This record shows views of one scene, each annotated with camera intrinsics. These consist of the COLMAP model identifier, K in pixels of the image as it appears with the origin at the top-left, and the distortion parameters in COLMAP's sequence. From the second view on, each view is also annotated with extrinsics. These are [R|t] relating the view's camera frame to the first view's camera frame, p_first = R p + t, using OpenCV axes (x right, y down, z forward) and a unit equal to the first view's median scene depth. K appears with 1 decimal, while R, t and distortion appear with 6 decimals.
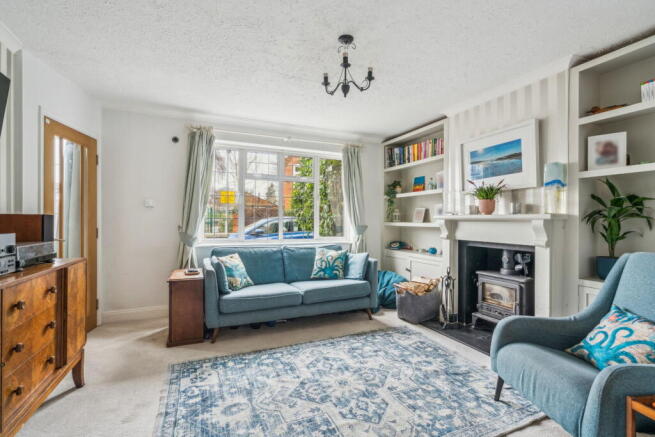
lens RADIAL K [[300.6, 0, 325.2], [0, 300.6, 218.1], [0, 0, 1]] dist [-0.001681, 0.000346]
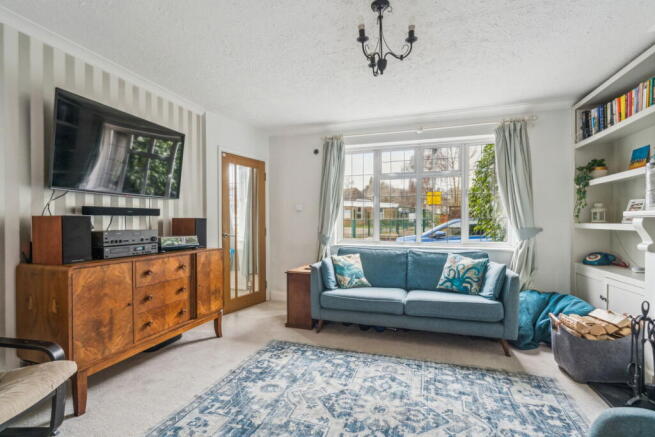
lens RADIAL K [[305.3, 0, 325.7], [0, 305.3, 223.0], [0, 0, 1]] dist [0.000600, 0.000606]
pose [[0.742319, -0.002629, -0.670041, 0.351623], [0.008942, 0.999942, 0.005983, 0.006268], [0.669986, -0.010433, 0.742300, 0.168082]]
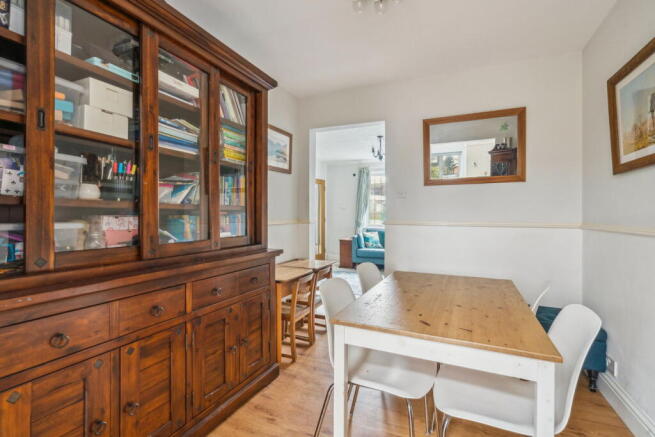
lens RADIAL K [[300.6, 0, 325.2], [0, 300.6, 218.1], [0, 0, 1]] dist [-0.001681, 0.000346]
pose [[0.662861, 0.008002, -0.748700, 1.009559], [0.006567, 0.999842, 0.016500, -0.002986], [0.748714, -0.015854, 0.662704, -0.567916]]
